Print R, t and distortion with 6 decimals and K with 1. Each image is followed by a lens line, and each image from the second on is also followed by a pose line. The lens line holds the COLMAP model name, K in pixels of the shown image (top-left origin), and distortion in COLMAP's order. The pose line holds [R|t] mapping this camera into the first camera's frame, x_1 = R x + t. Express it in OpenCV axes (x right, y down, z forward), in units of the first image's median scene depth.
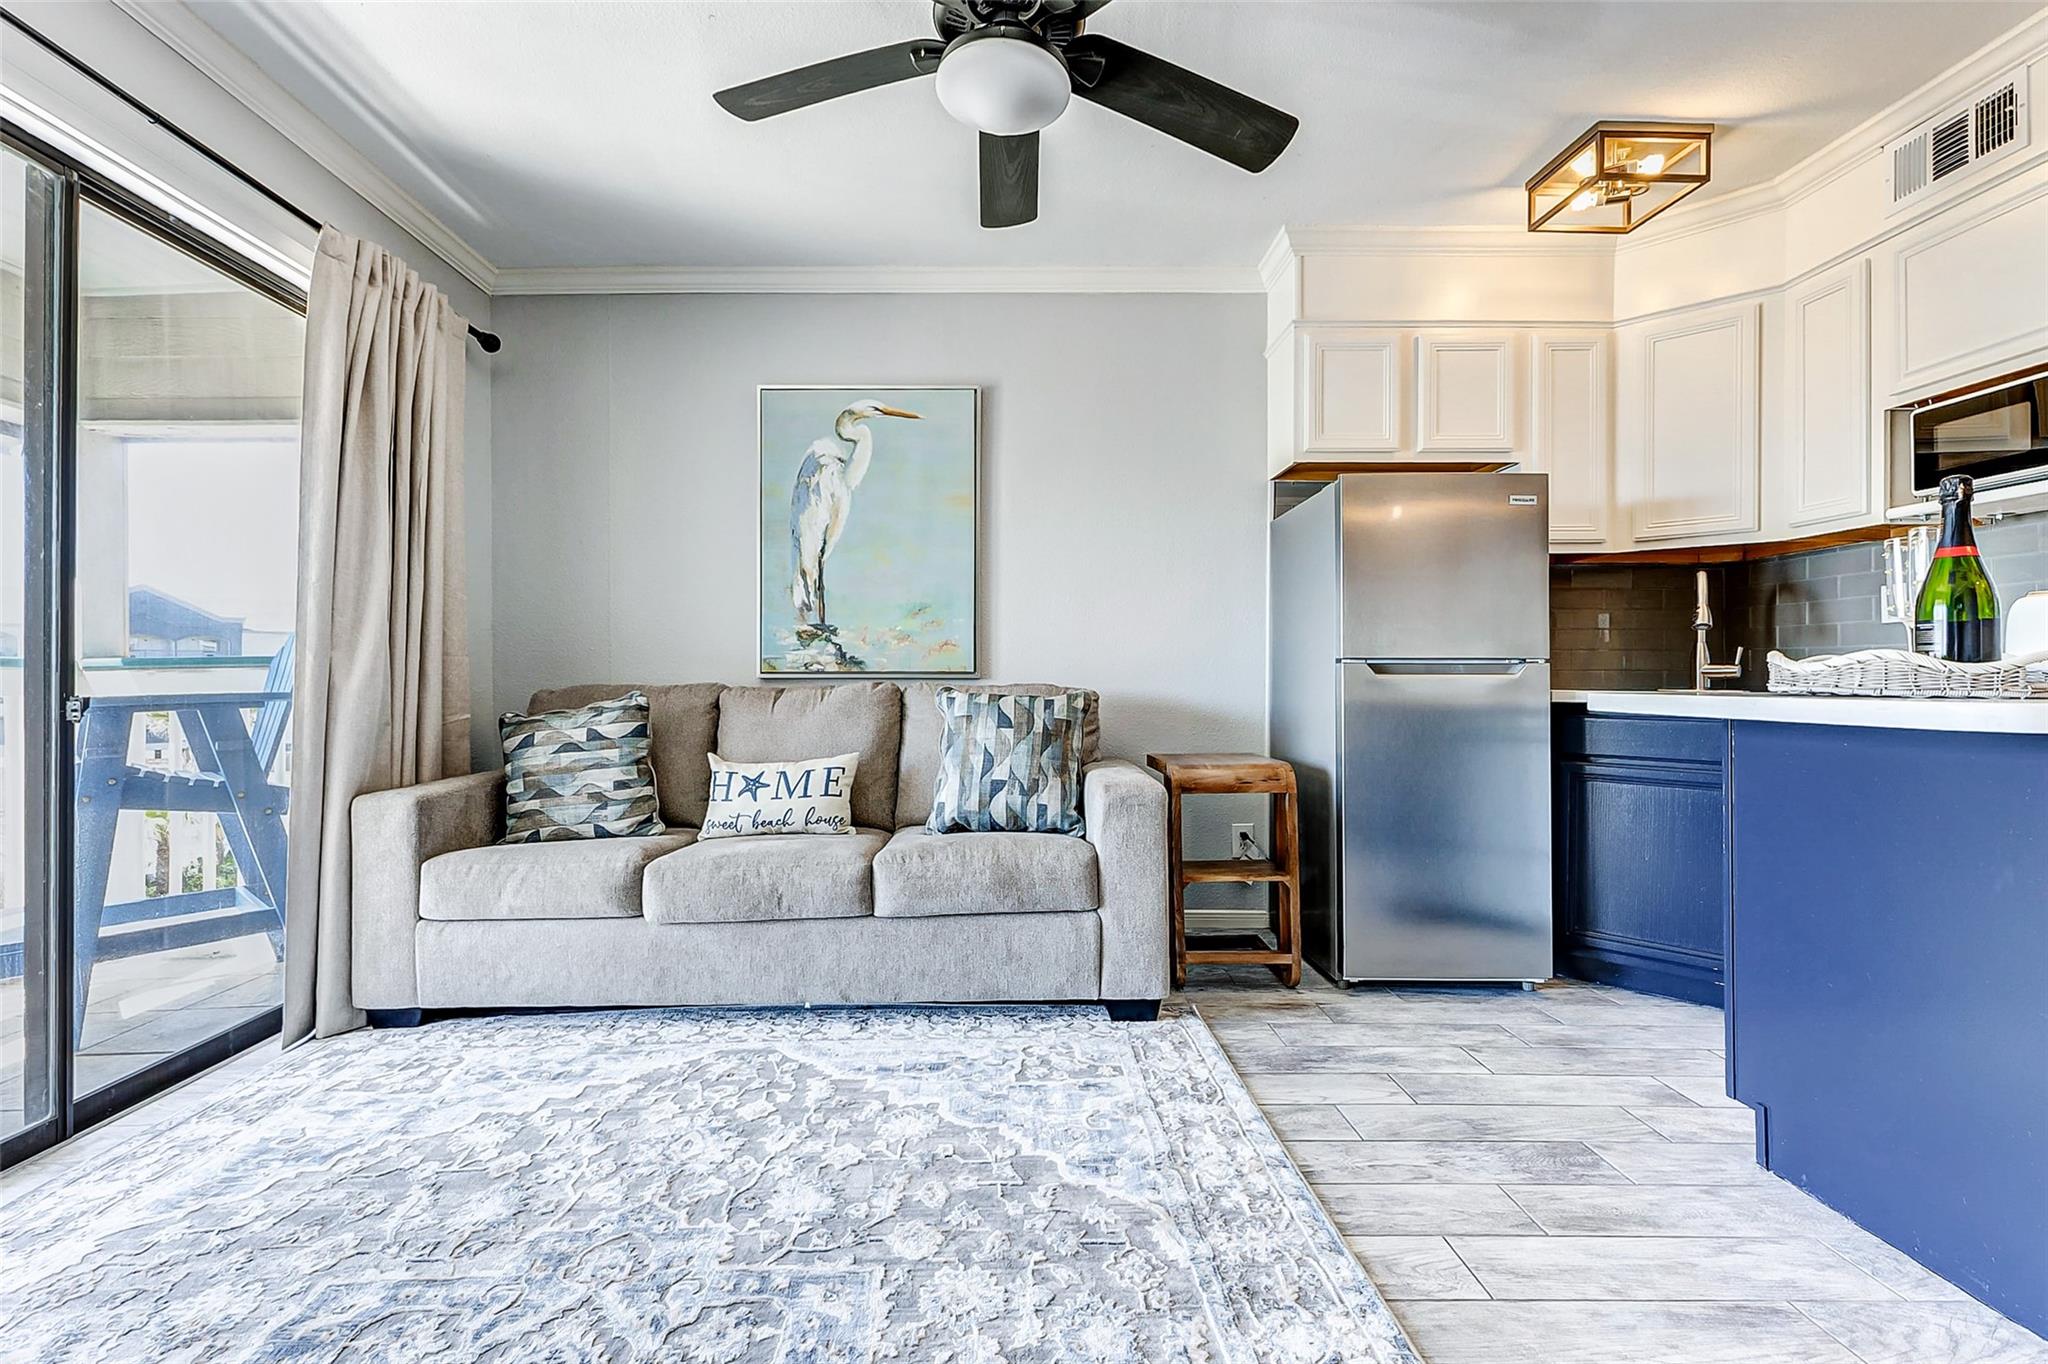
lens RADIAL K [[905.5, 0, 1001.1], [0, 905.5, 690.3], [0, 0, 1]] dist [0.010395, -0.005122]
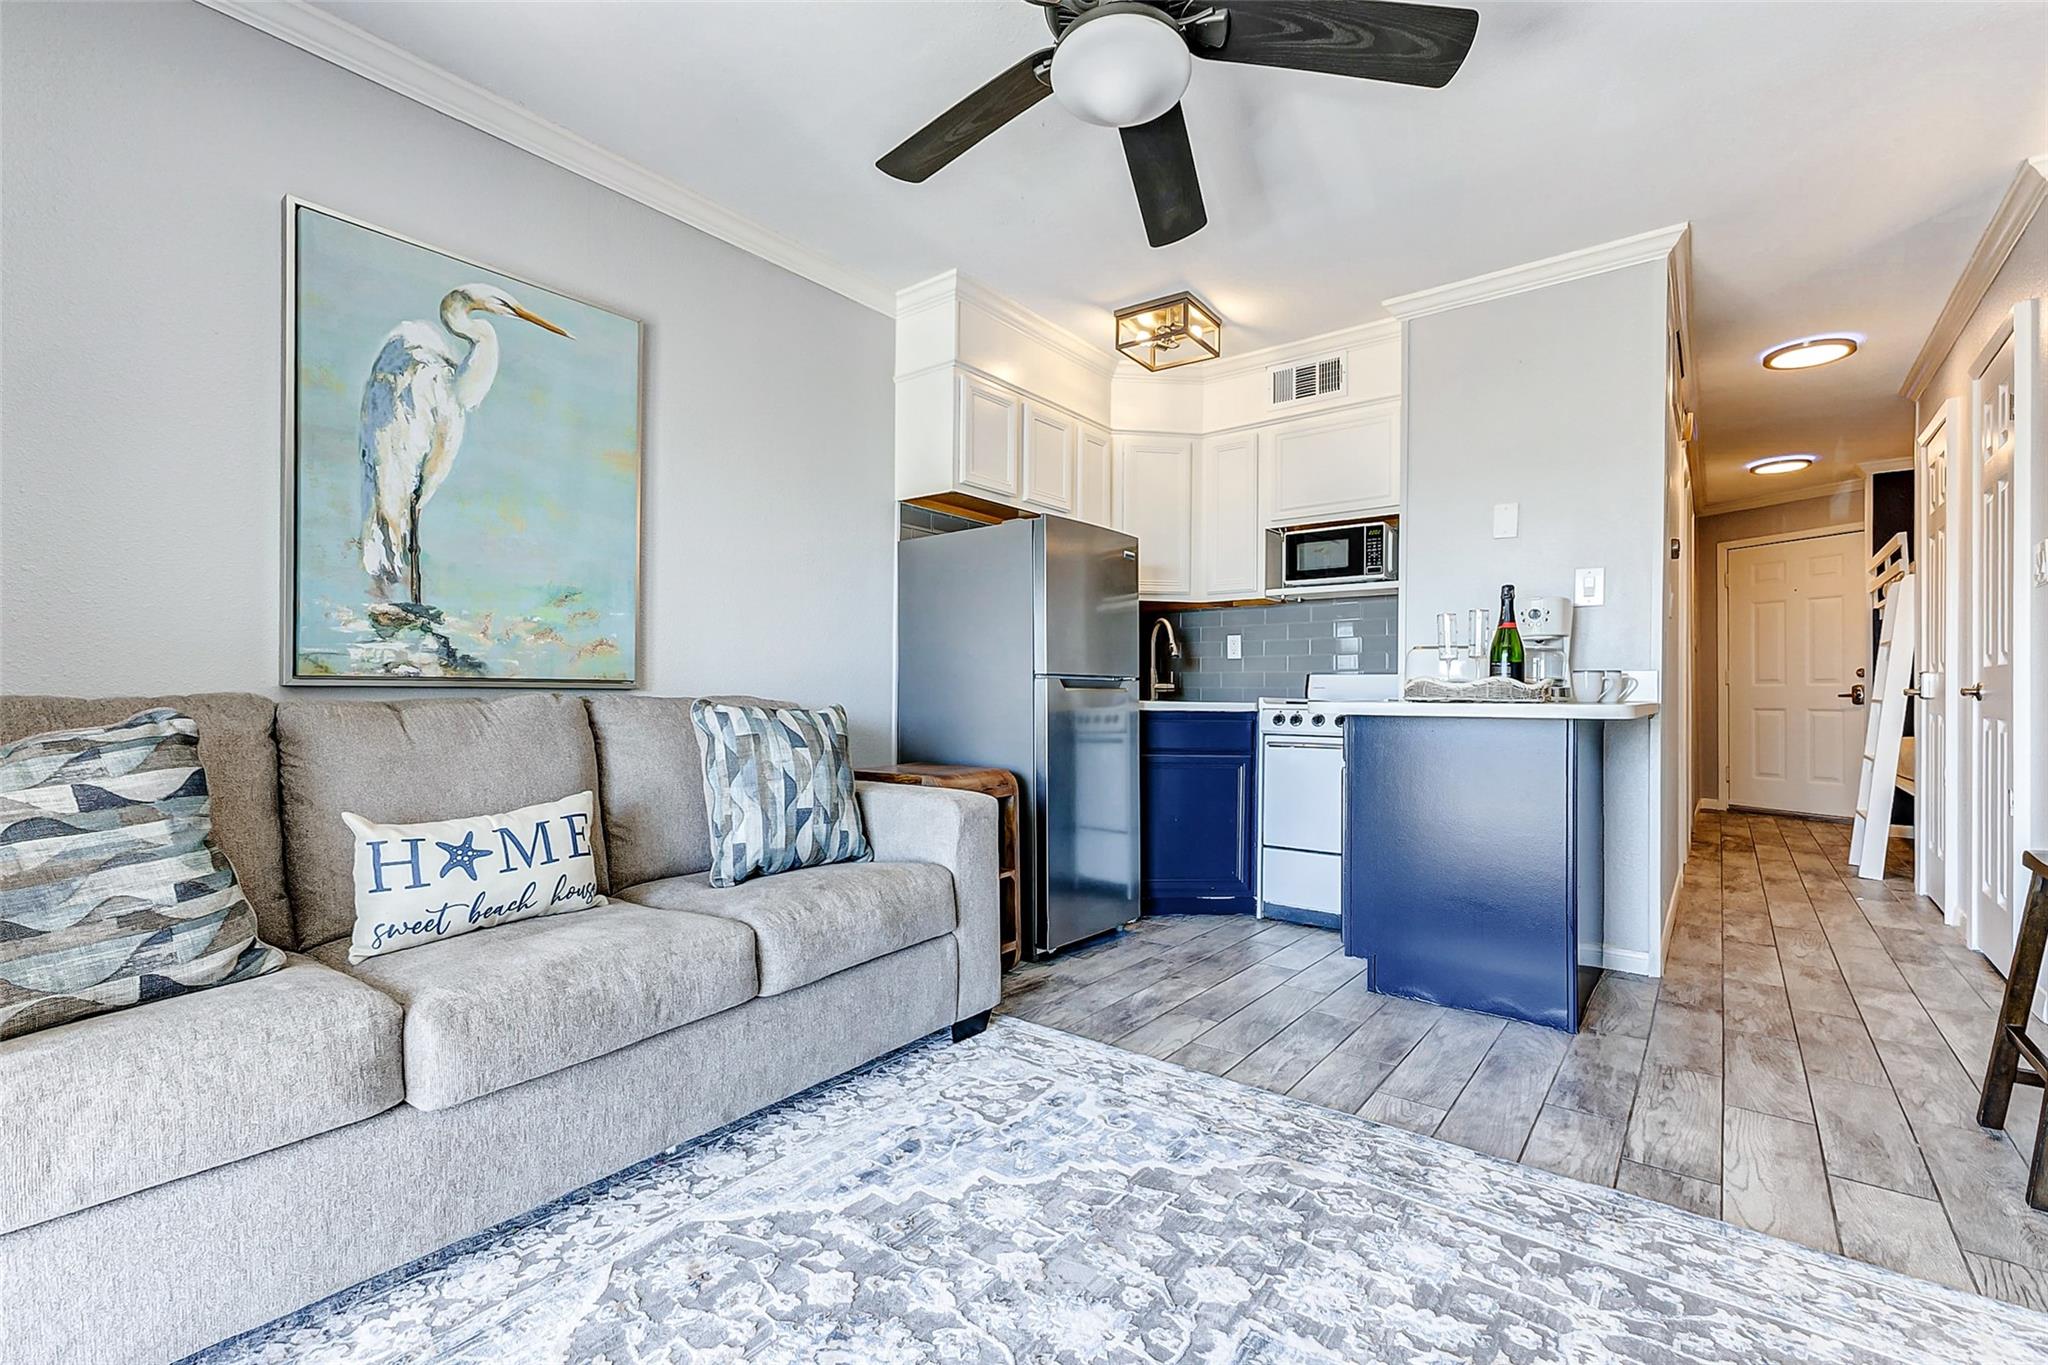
lens RADIAL K [[905.5, 0, 1024.9], [0, 905.5, 694.0], [0, 0, 1]] dist [0.010395, -0.005122]
pose [[0.623009, 0.003458, 0.782207, -0.531565], [0.008459, 0.999902, -0.011159, 0.003009], [-0.782169, 0.013569, 0.622919, 0.306835]]
